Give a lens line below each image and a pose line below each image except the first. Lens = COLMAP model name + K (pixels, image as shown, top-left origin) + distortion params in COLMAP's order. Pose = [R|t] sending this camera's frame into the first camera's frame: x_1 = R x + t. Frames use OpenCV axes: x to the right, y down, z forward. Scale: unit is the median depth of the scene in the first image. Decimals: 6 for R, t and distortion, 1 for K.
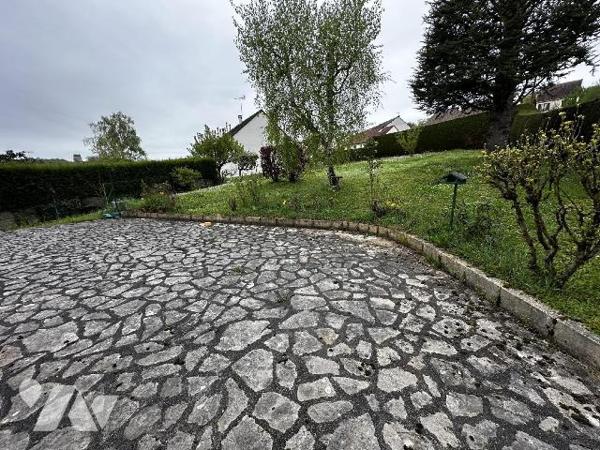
lens RADIAL K [[235.9, 0, 299.7], [0, 235.9, 223.7], [0, 0, 1]] dist [-0.001006, -0.000118]
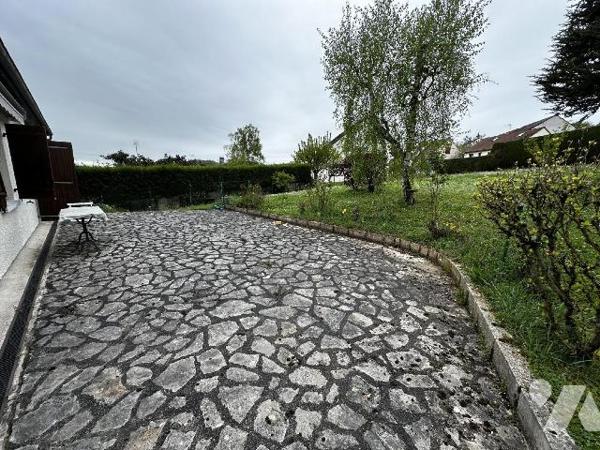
lens RADIAL K [[235.9, 0, 299.7], [0, 235.9, 223.7], [0, 0, 1]] dist [-0.001006, -0.000118]
pose [[0.910873, 0.125504, -0.393139, 0.382740], [-0.134292, 0.990928, 0.005195, -0.035731], [0.390225, 0.048064, 0.919464, -0.046847]]
